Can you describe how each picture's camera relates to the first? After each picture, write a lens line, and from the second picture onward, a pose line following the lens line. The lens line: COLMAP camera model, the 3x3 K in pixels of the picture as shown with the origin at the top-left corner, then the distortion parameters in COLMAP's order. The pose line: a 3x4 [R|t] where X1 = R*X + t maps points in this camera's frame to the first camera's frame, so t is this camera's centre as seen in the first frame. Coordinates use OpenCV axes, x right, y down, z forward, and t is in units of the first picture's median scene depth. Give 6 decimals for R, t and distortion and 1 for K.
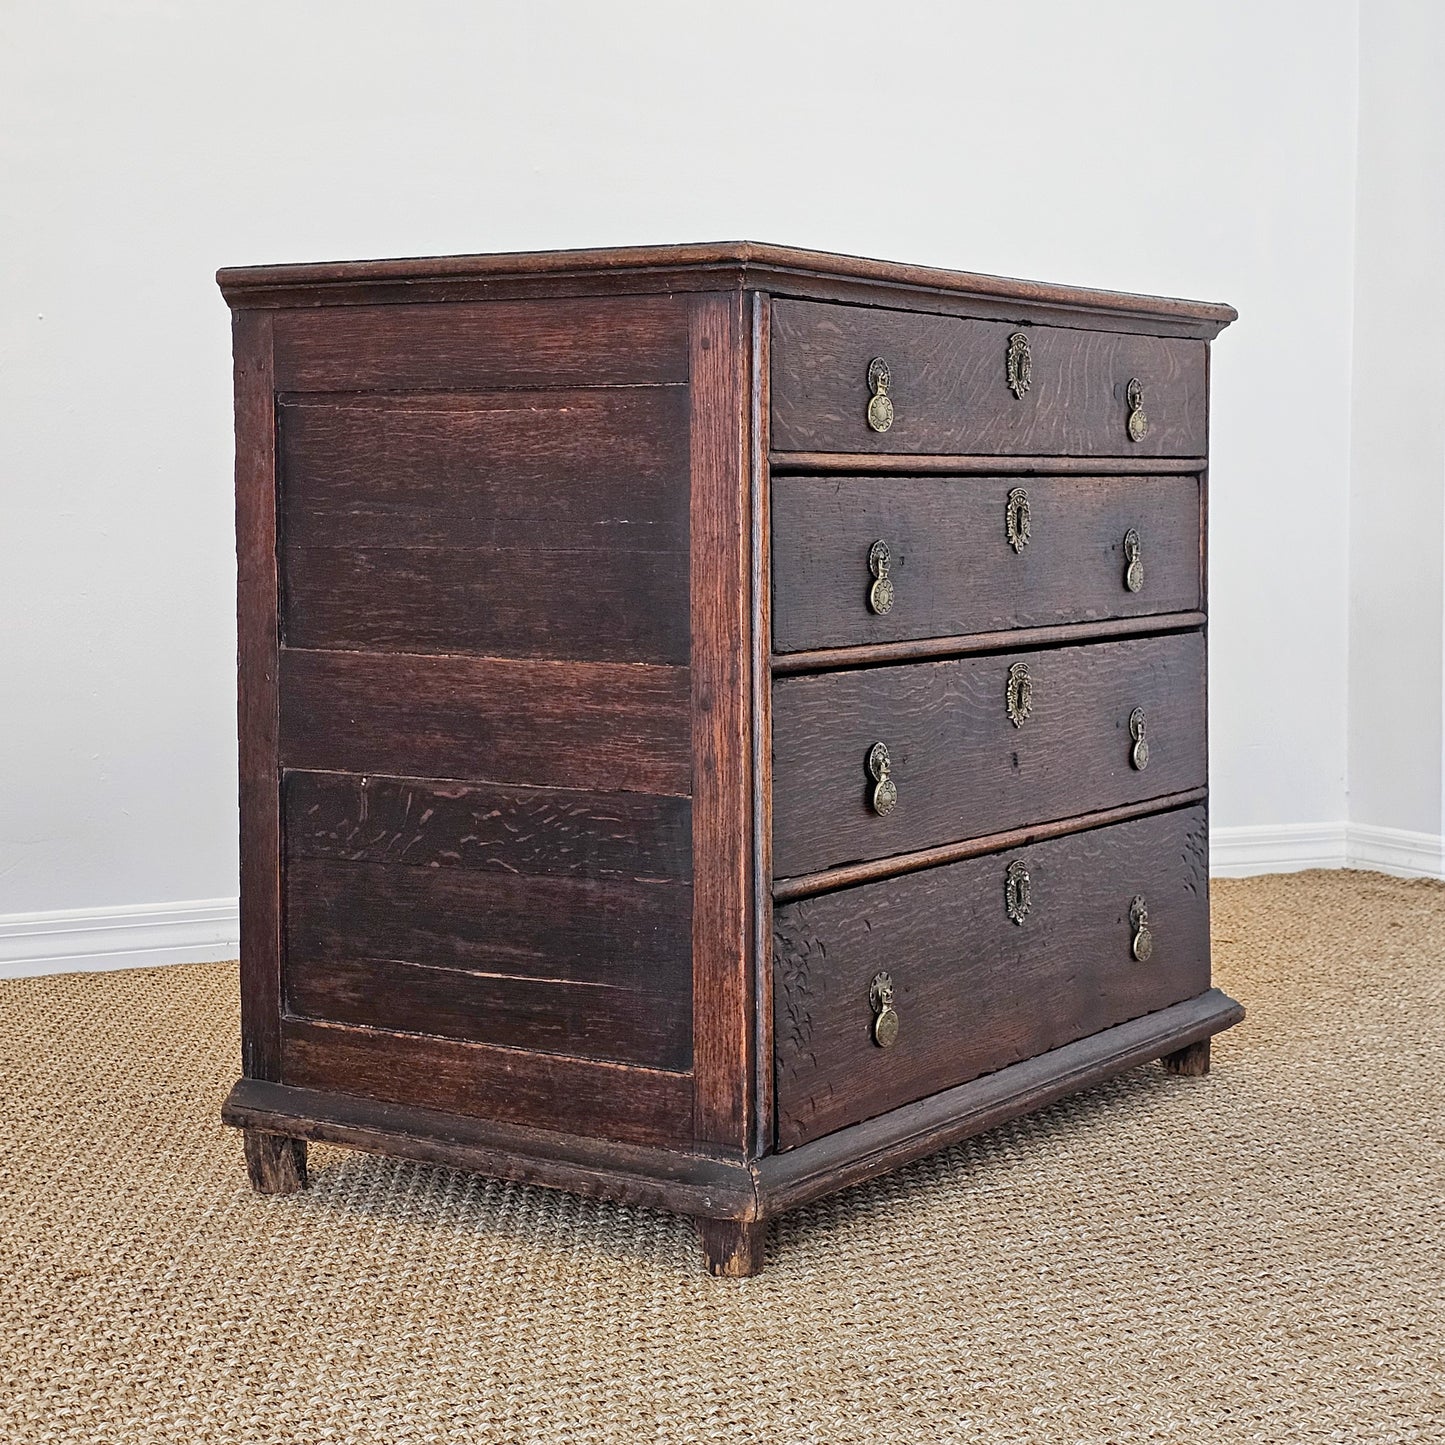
lens RADIAL K [[2731.1, 0, 761.0], [0, 2731.1, 672.0], [0, 0, 1]] dist [0.125175, 0.000000]
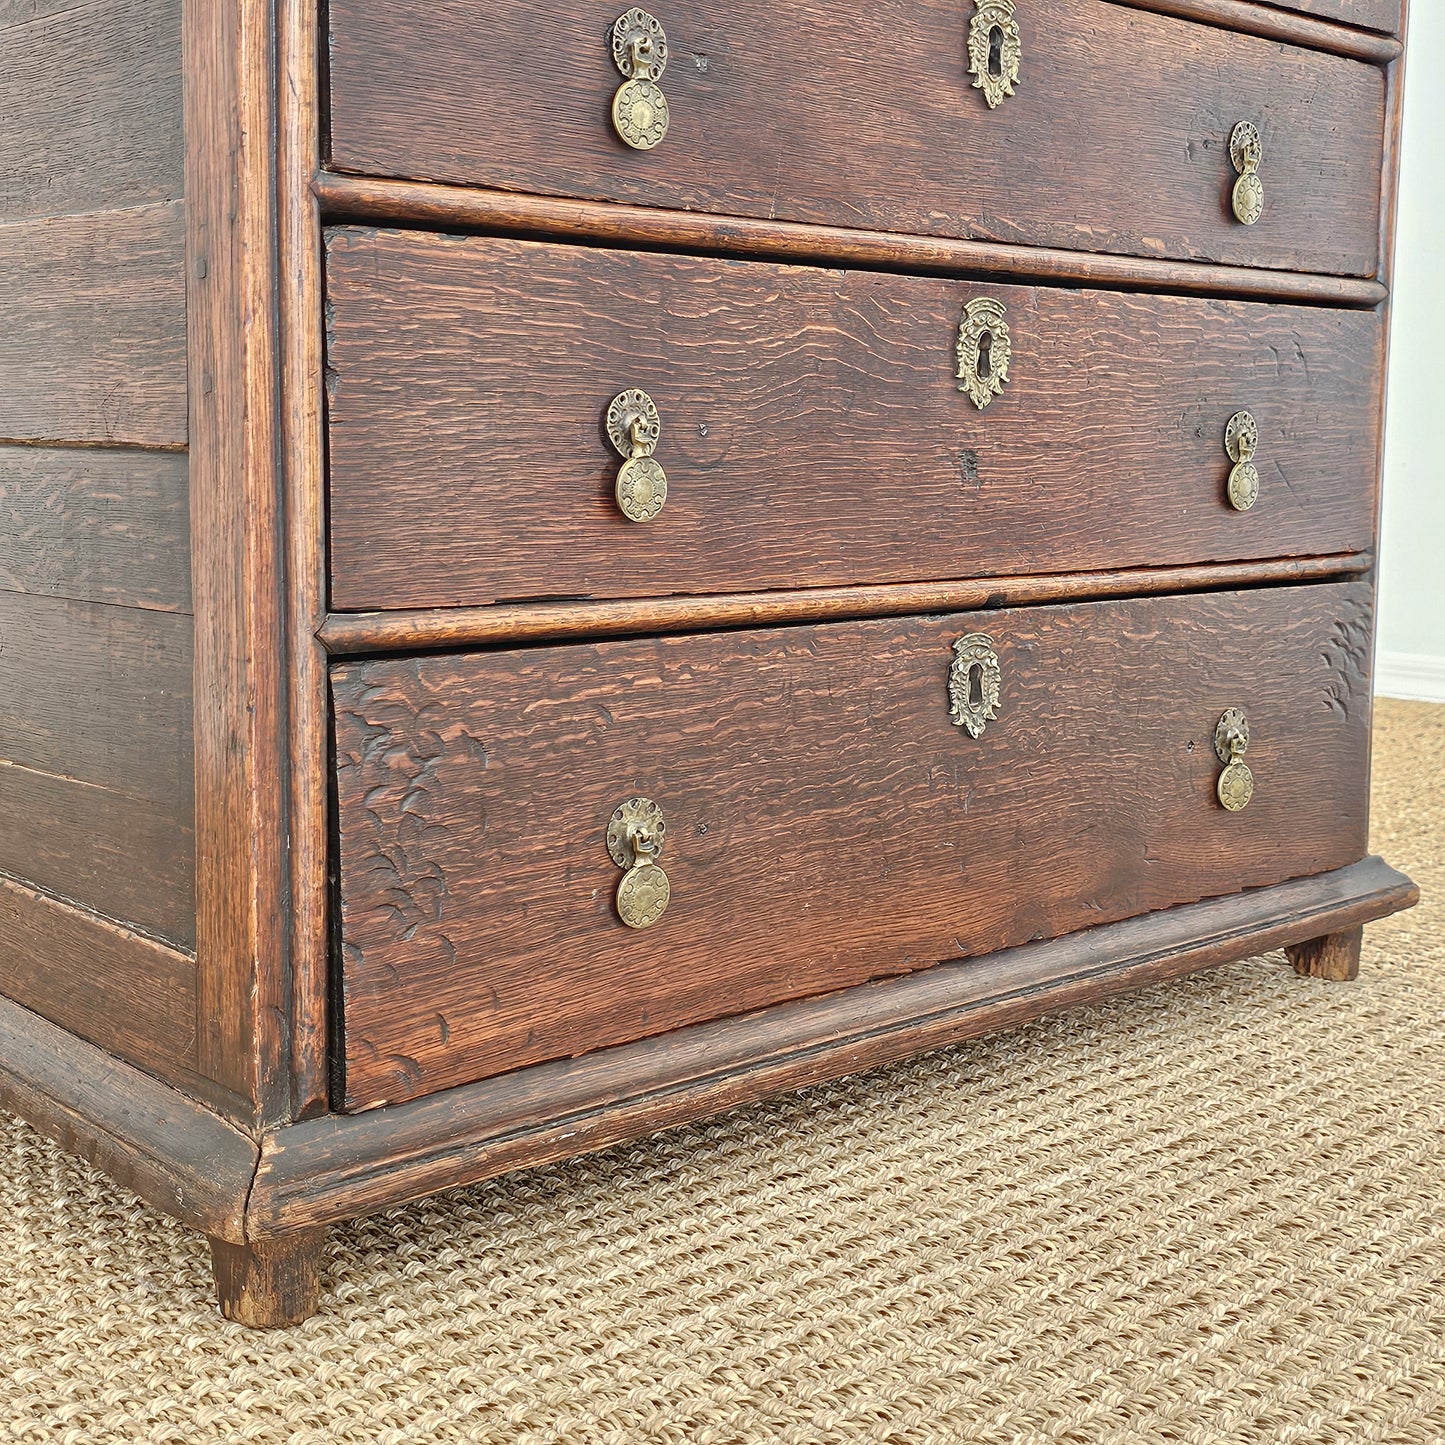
lens RADIAL K [[2059.8, 0, 750.3], [0, 2059.8, 717.2], [0, 0, 1]] dist [0.051999, 0.000000]
pose [[0.970818, 0.050634, -0.234410, 0.170060], [-0.033610, 0.996536, 0.076063, 0.060525], [0.237449, -0.065965, 0.969158, 0.599499]]
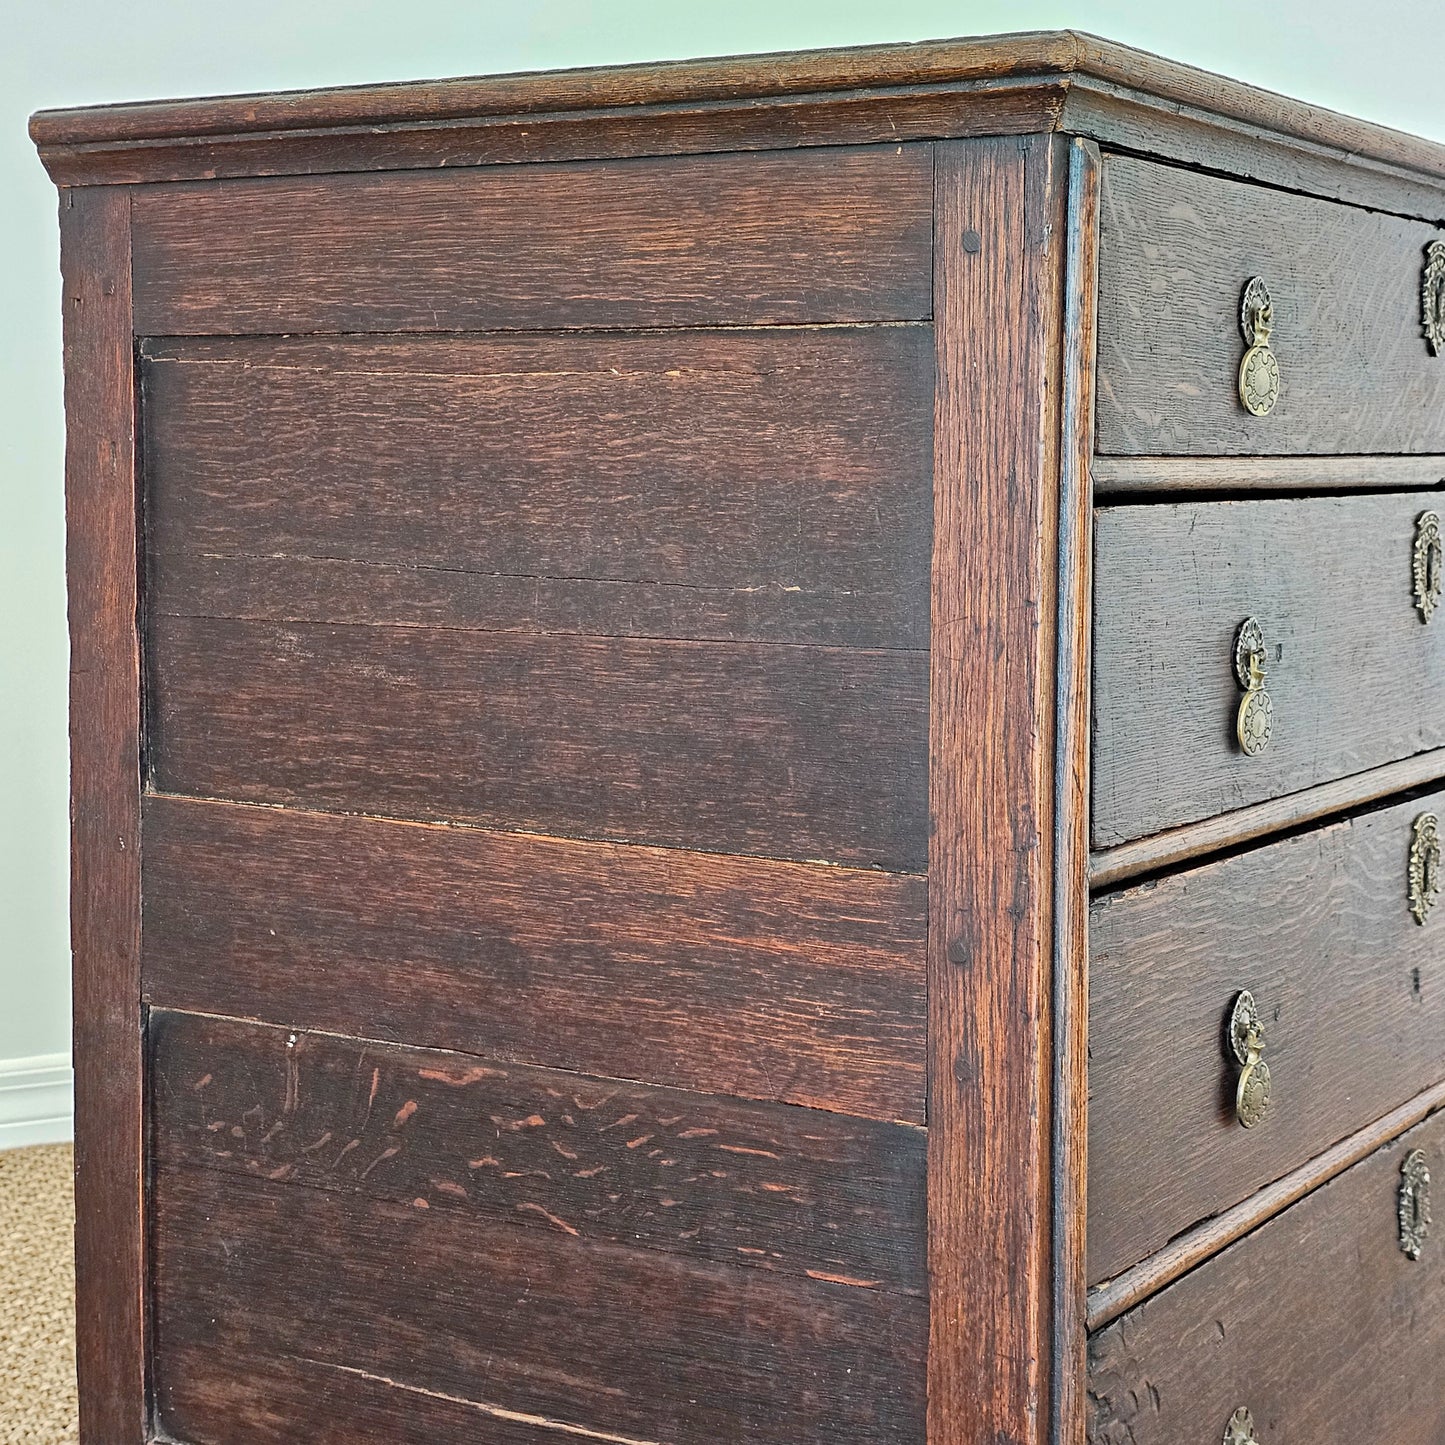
lens RADIAL K [[2687.9, 0, 714.3], [0, 2687.9, 704.3], [0, 0, 1]] dist [0.095501, 0.000000]
pose [[0.999954, 0.006439, 0.007083, -0.066236], [-0.006648, 0.999532, 0.029850, -0.046644], [-0.006887, -0.029896, 0.999529, 0.471848]]
